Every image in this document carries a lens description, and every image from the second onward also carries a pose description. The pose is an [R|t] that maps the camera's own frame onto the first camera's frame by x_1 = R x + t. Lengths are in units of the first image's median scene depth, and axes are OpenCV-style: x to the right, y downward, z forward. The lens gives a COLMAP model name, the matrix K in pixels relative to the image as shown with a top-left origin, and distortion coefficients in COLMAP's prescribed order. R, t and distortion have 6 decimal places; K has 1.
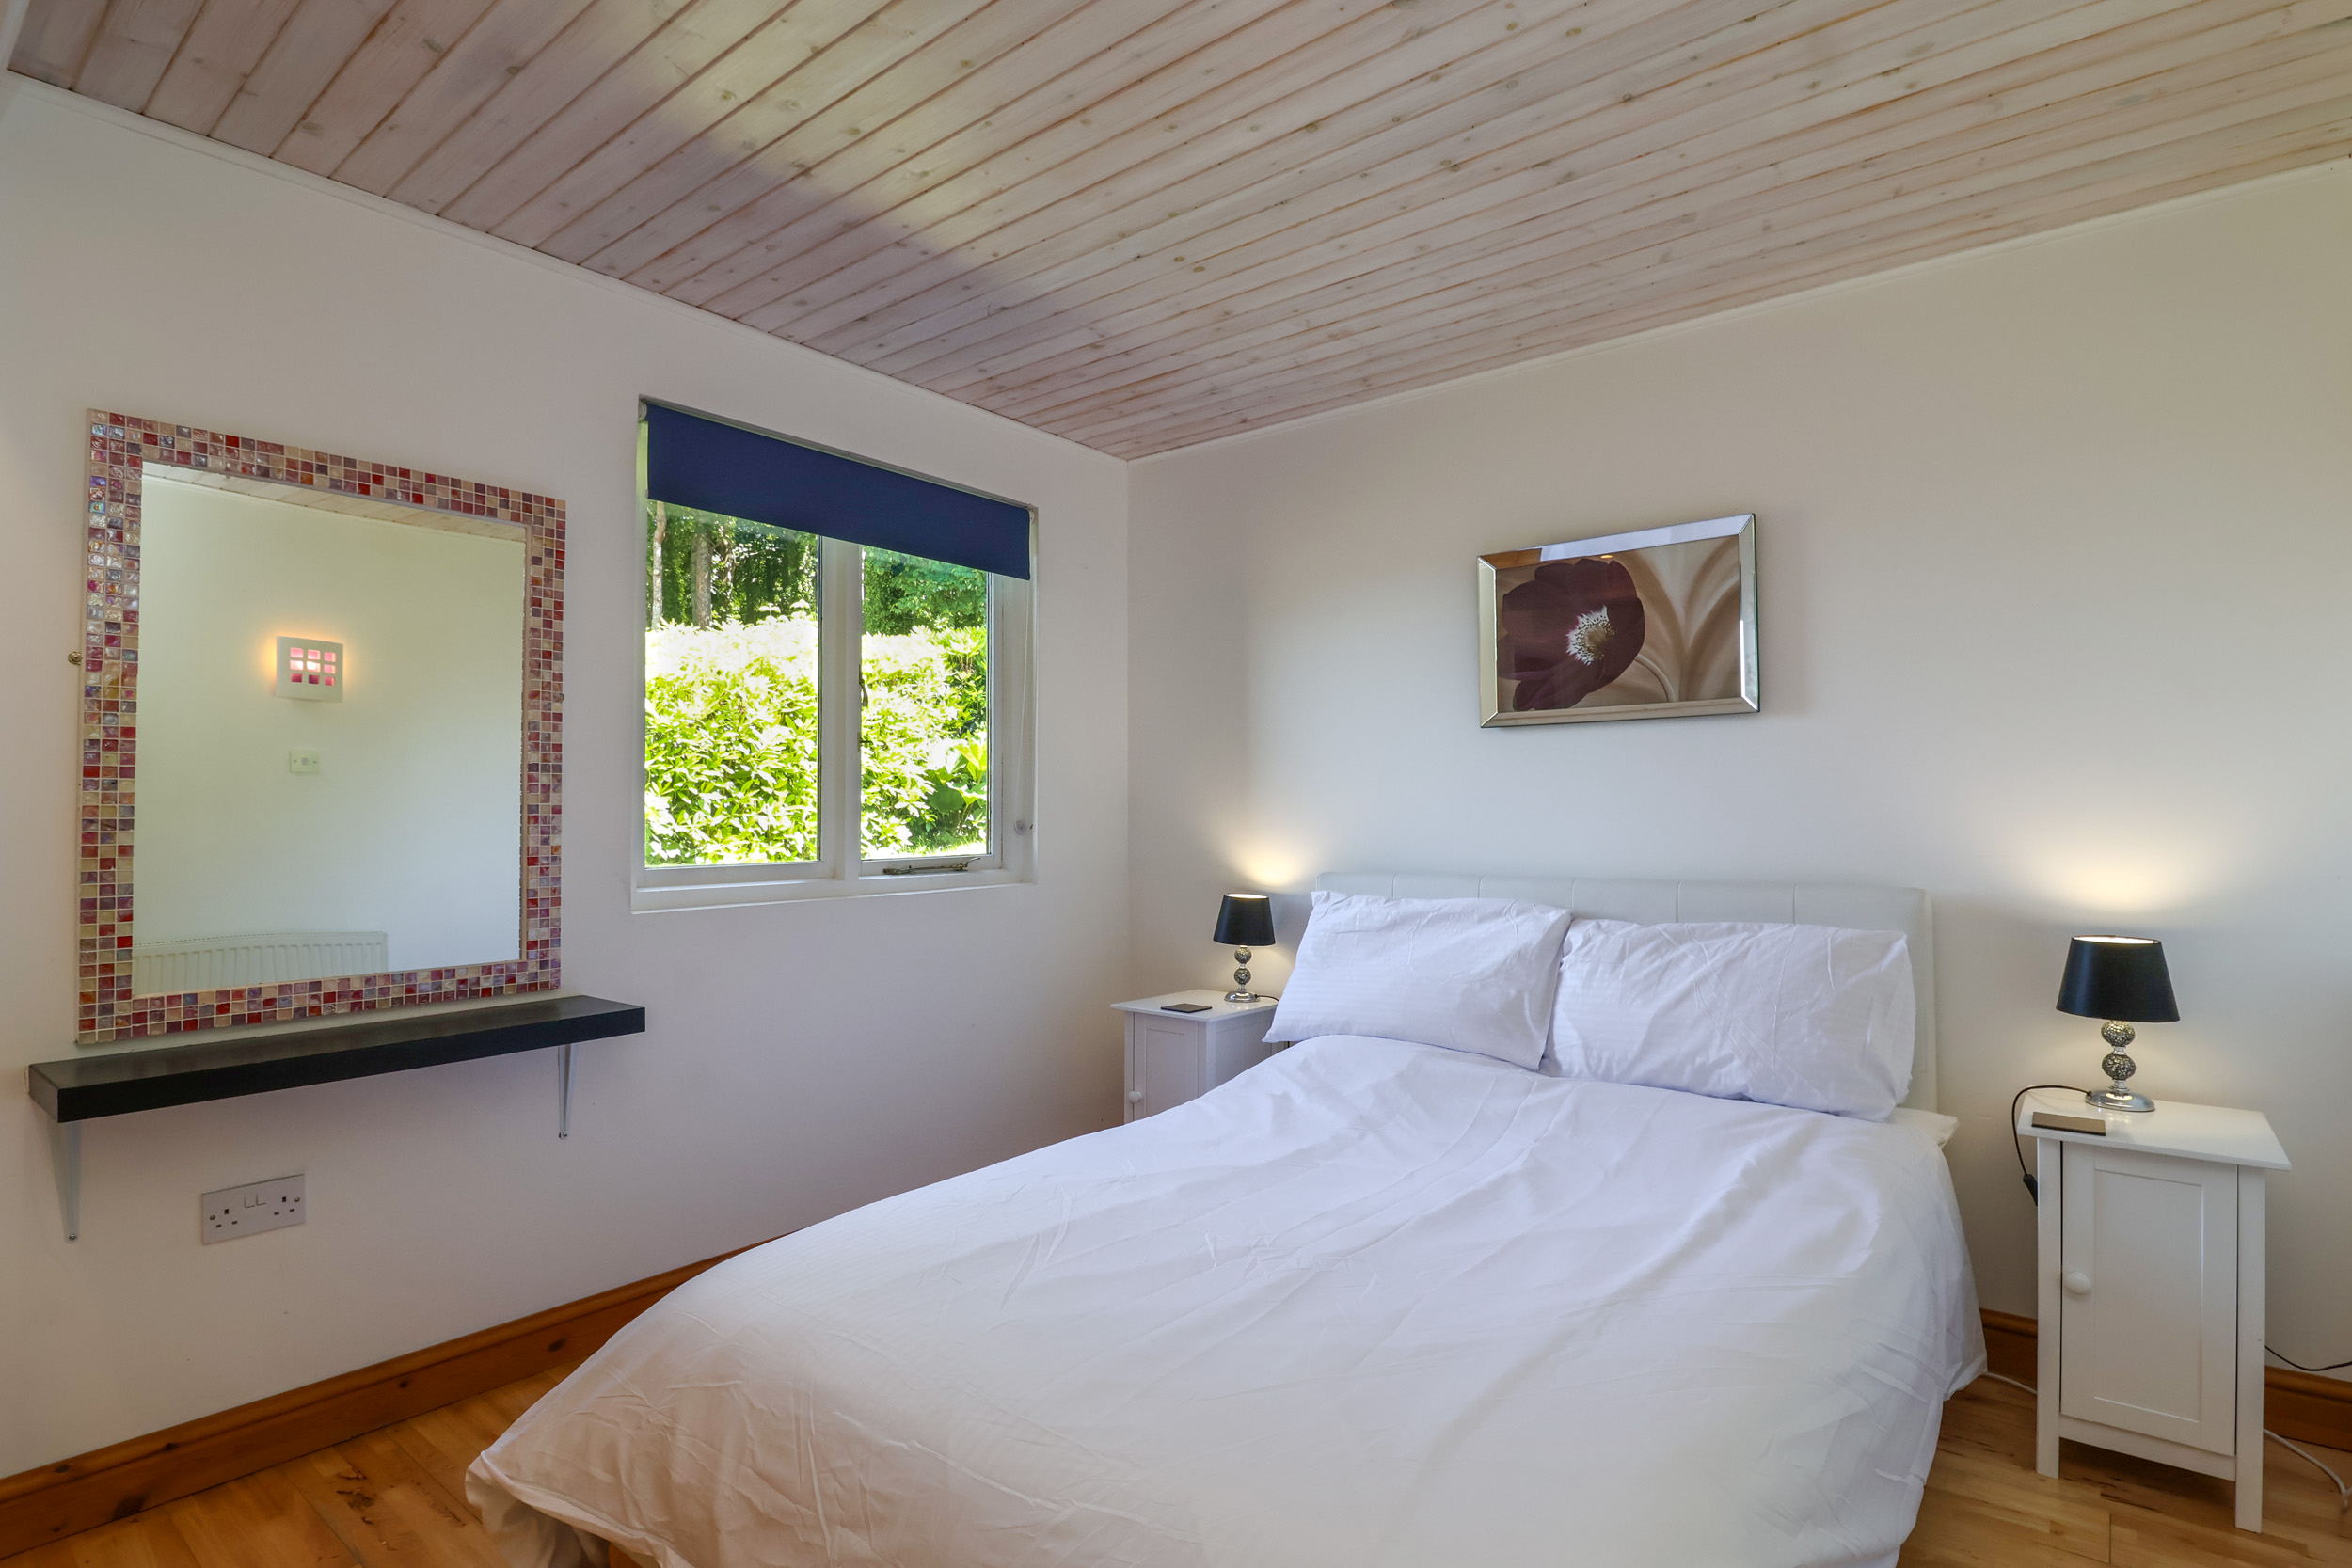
lens RADIAL K [[1121.2, 0, 1179.9], [0, 1121.2, 787.4], [0, 0, 1]] dist [-0.001812, -0.005077]
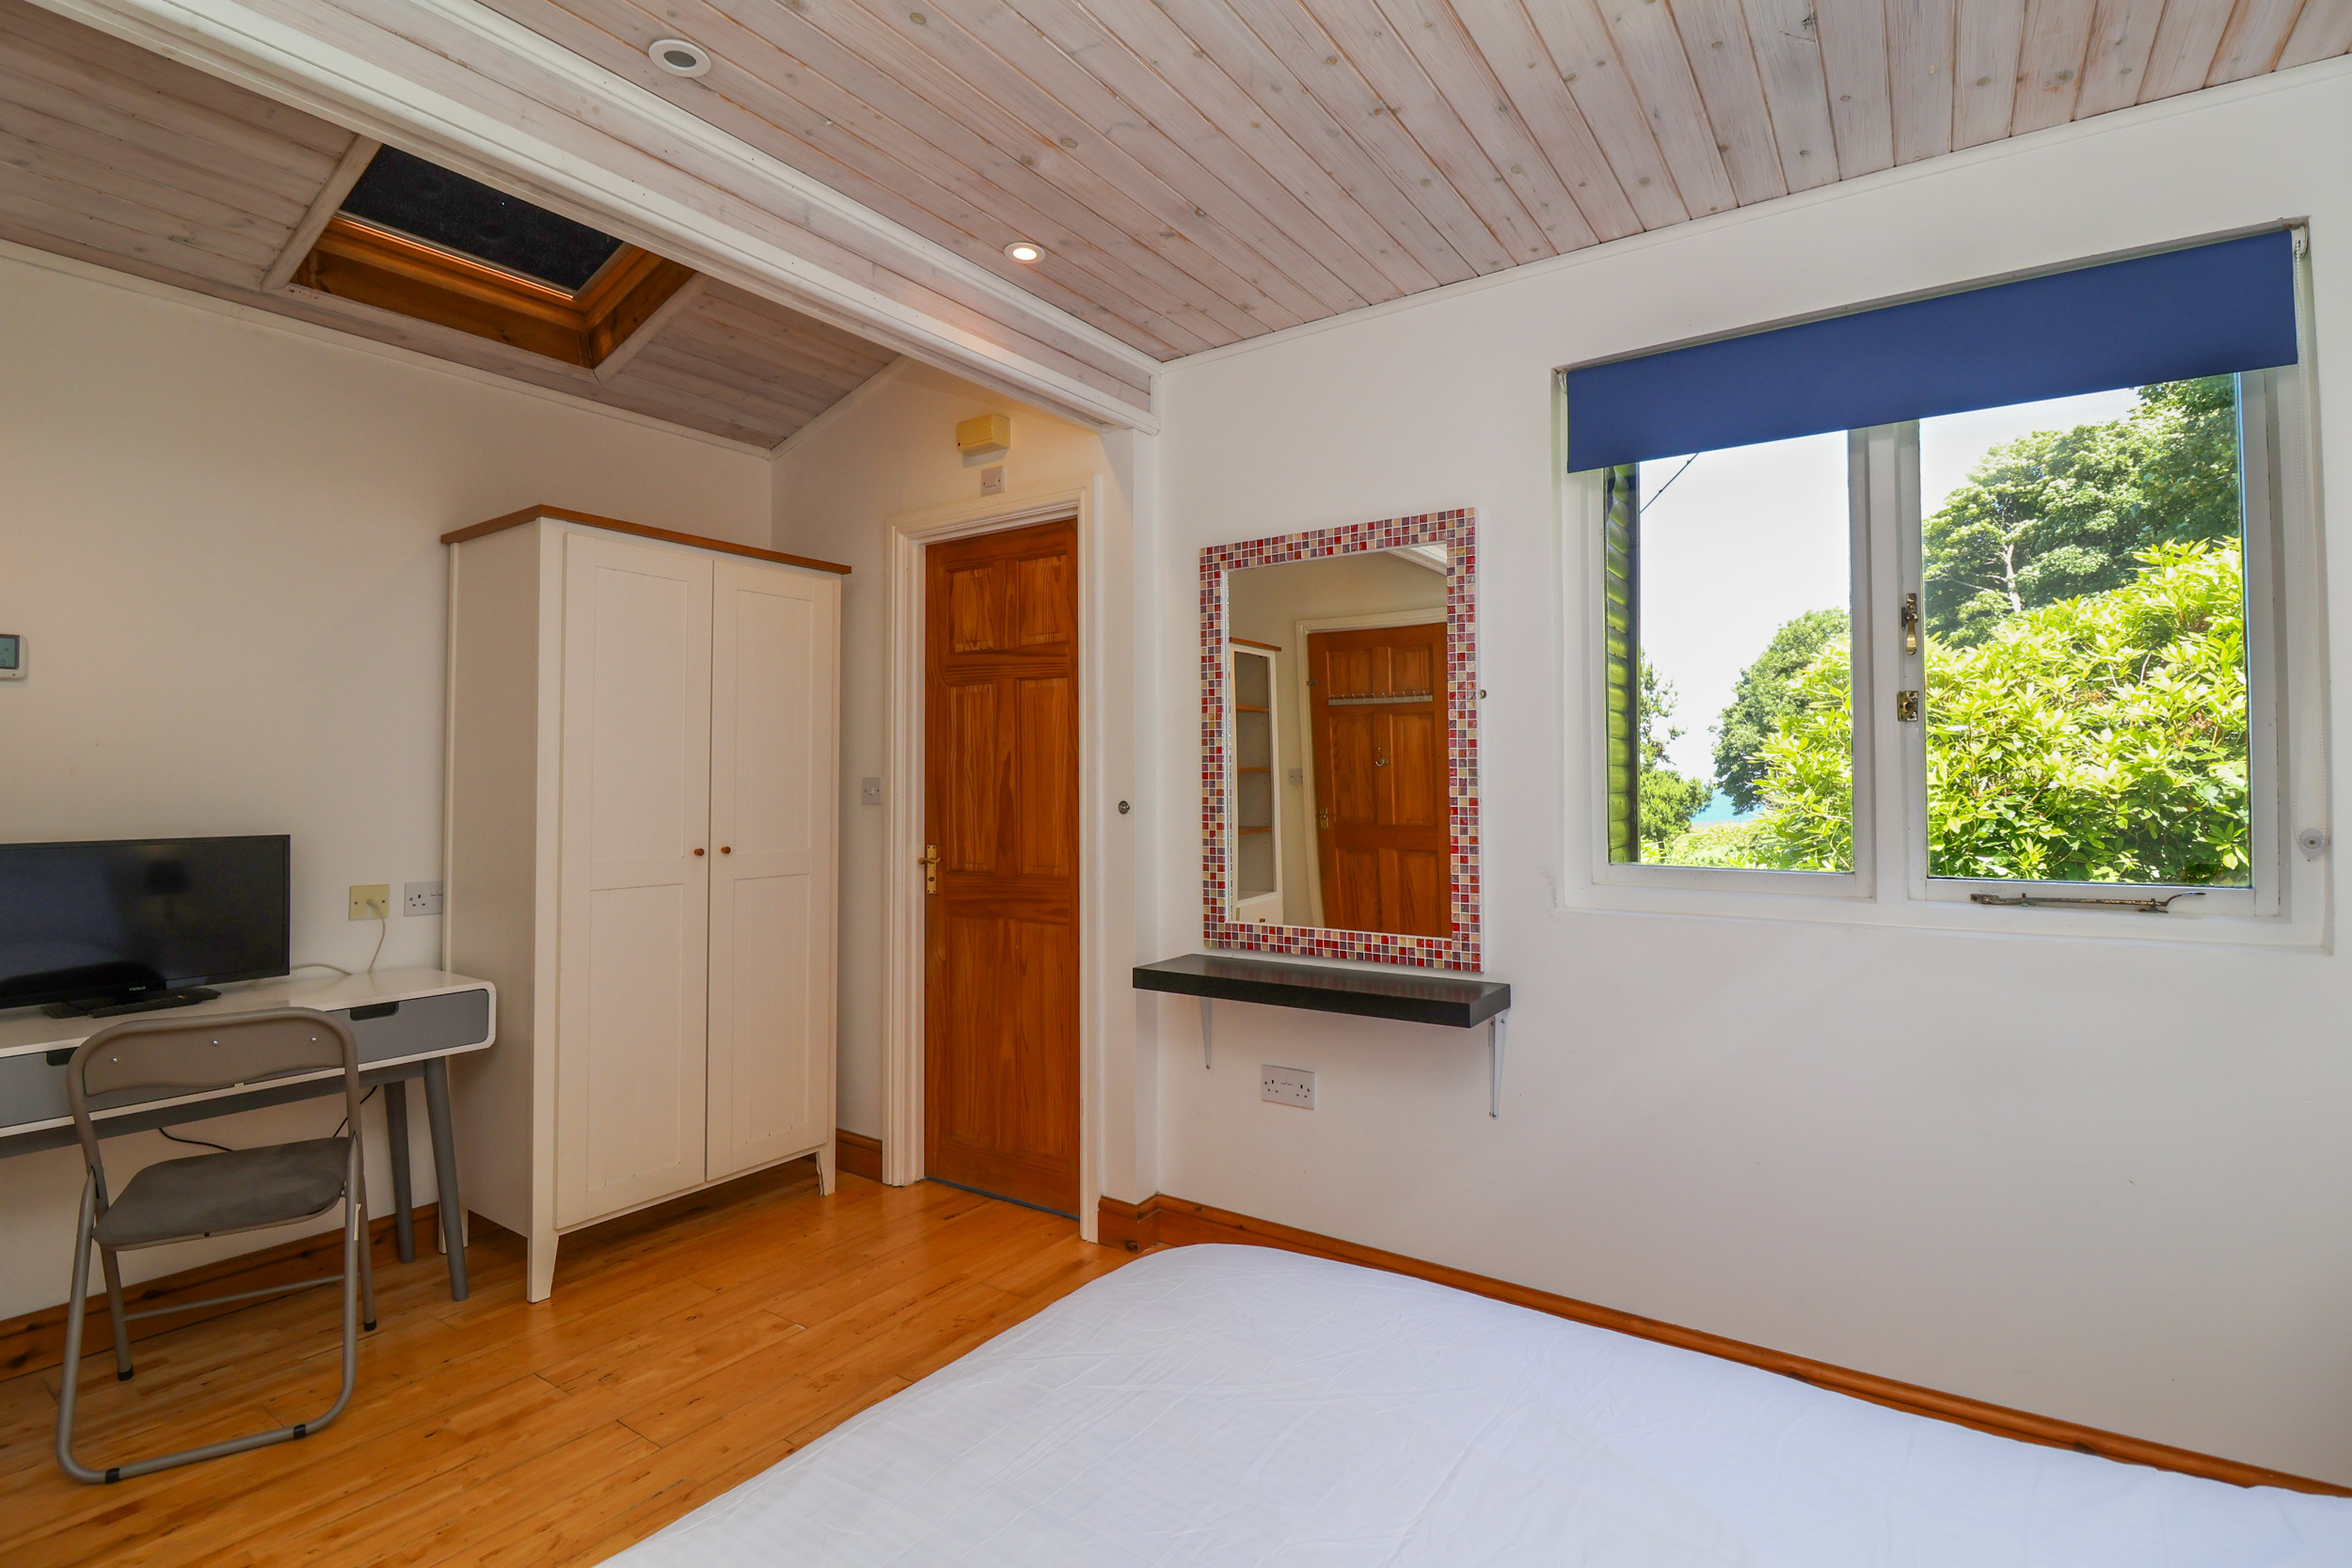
lens RADIAL K [[1121.2, 0, 1173.1], [0, 1121.2, 769.5], [0, 0, 1]] dist [-0.001812, -0.005077]
pose [[0.083327, -0.015155, -0.996407, 0.530162], [0.019789, 0.999712, -0.013550, -0.002170], [0.996326, -0.018589, 0.083602, 0.708577]]
